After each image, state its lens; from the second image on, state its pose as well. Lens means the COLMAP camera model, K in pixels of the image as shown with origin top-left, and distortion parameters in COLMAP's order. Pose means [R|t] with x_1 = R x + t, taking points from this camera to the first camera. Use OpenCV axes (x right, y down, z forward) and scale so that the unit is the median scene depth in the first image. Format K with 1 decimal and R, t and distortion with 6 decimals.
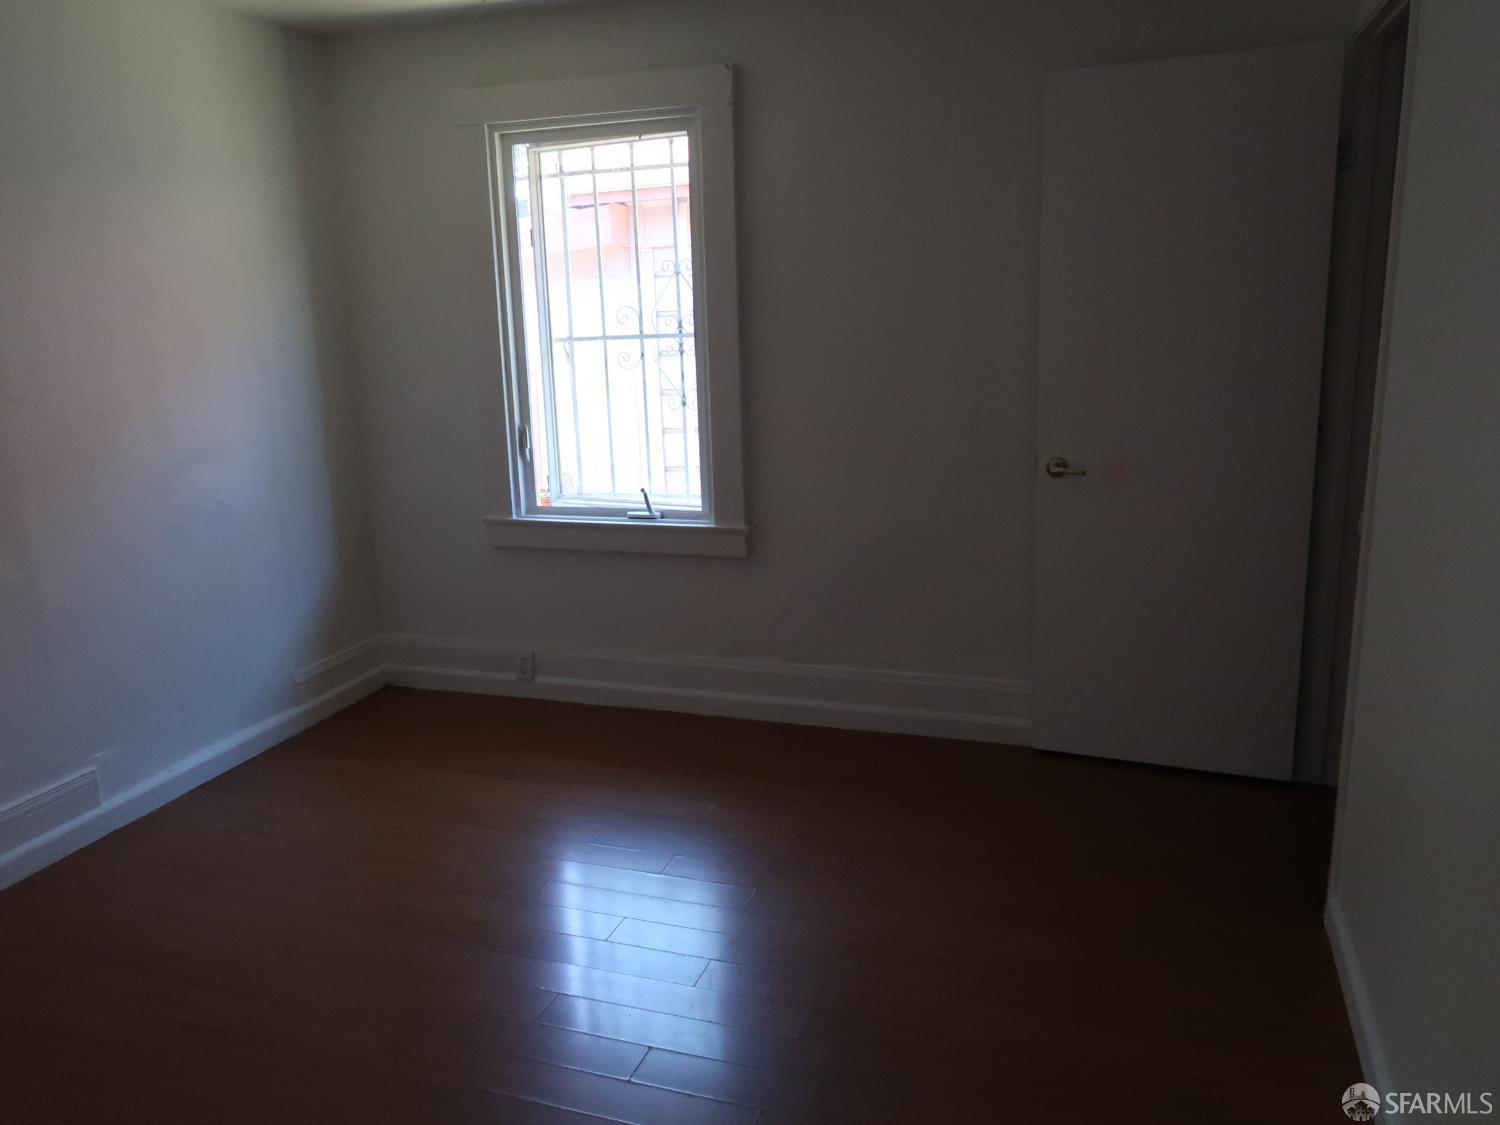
lens RADIAL K [[1145.4, 0, 750.0], [0, 1145.4, 562.5], [0, 0, 1]] dist [-0.065751, 0.082841]
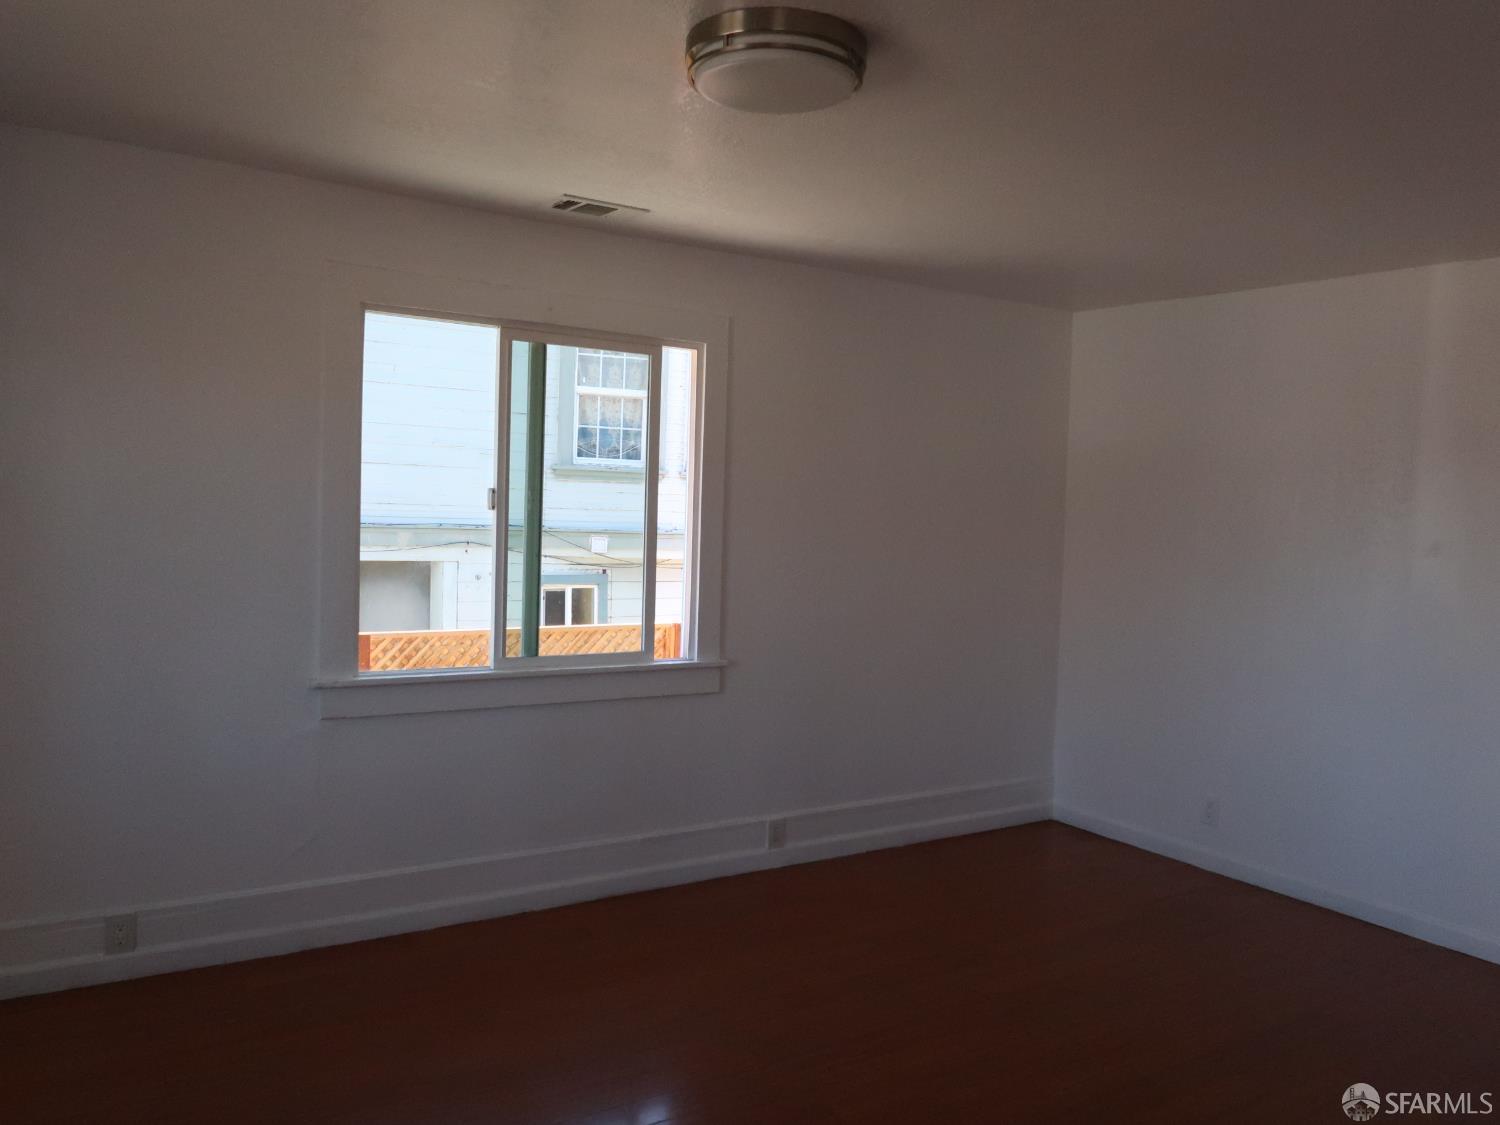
lens RADIAL K [[1145.4, 0, 750.0], [0, 1145.4, 562.5], [0, 0, 1]] dist [-0.065751, 0.082841]
pose [[0.616220, 0.009795, 0.787513, -0.607975], [0.119890, 0.987103, -0.106090, -0.006279], [-0.778395, 0.159789, 0.607099, 0.384261]]
